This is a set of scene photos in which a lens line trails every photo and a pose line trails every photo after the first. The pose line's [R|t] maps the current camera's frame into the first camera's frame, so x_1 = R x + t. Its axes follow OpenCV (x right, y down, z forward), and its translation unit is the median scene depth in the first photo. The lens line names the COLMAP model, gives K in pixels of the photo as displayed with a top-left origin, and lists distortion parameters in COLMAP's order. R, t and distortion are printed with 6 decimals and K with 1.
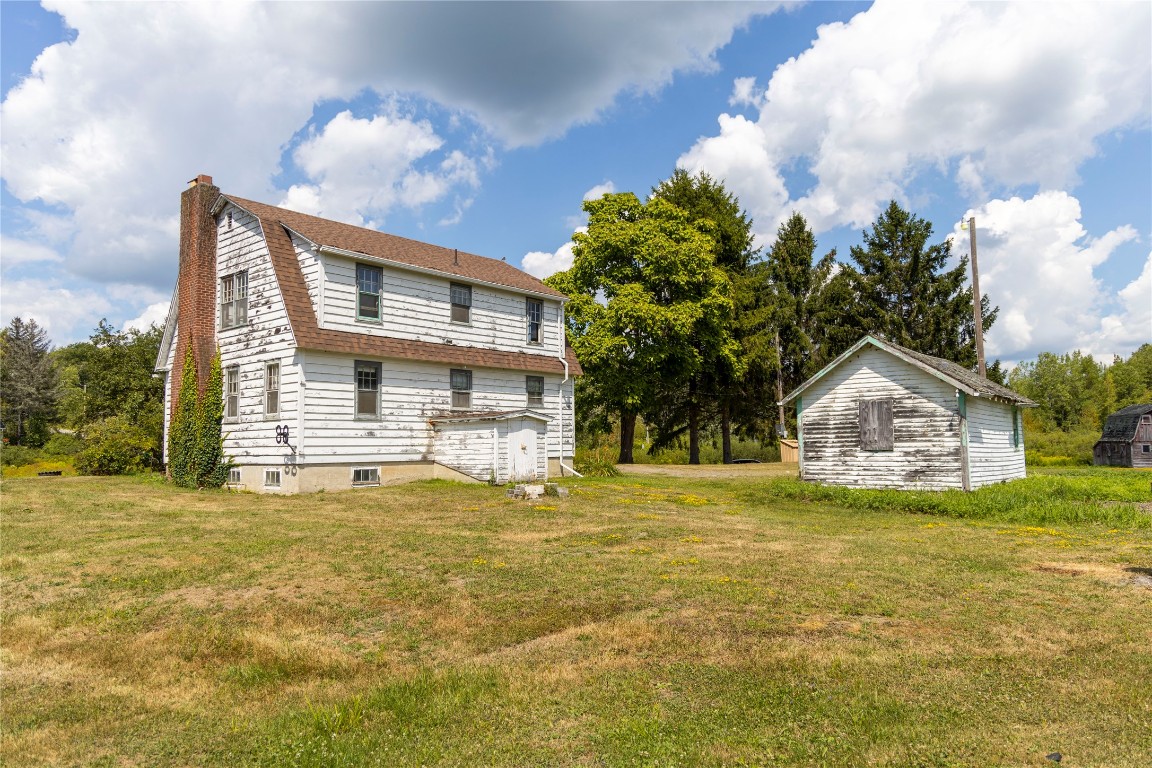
lens RADIAL K [[794.4, 0, 579.0], [0, 794.4, 382.0], [0, 0, 1]] dist [0.007913, 0.001883]
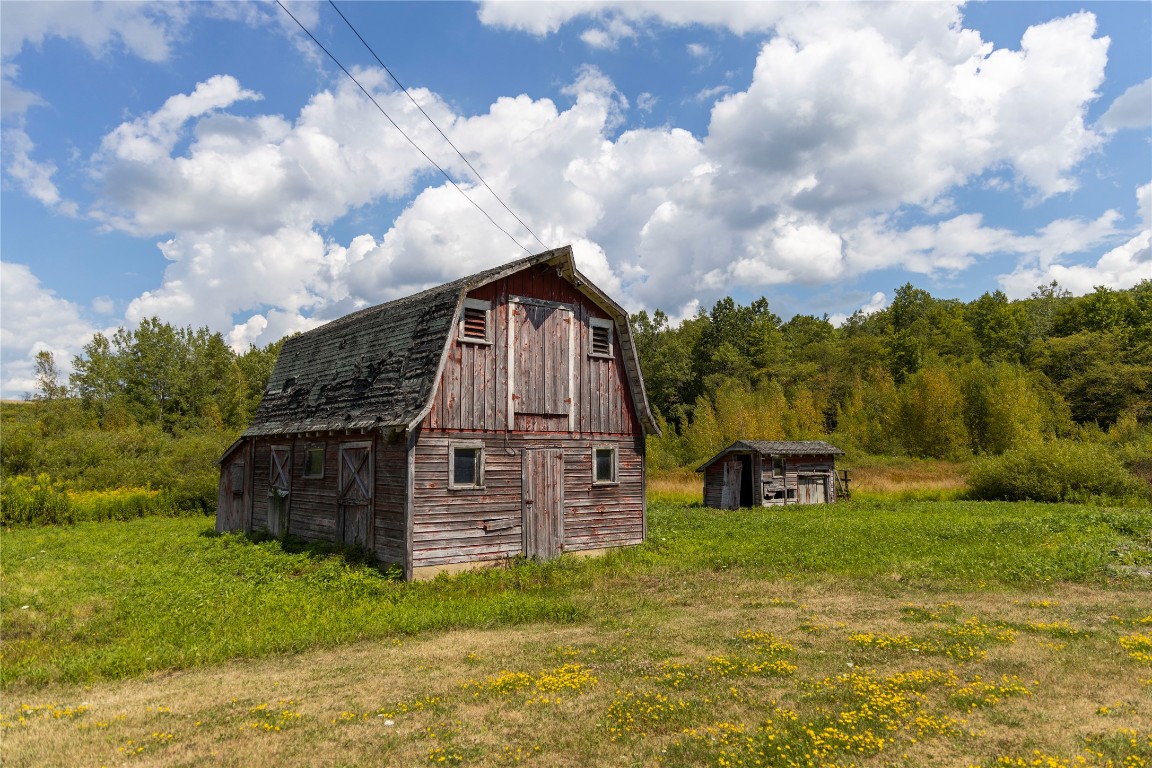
lens RADIAL K [[794.4, 0, 578.4], [0, 794.4, 386.4], [0, 0, 1]] dist [0.007913, 0.001883]
pose [[0.540612, 0.063412, 0.838878, 0.416819], [-0.052076, 0.997765, -0.041862, 0.053114], [-0.839658, -0.021055, 0.542707, 0.650313]]
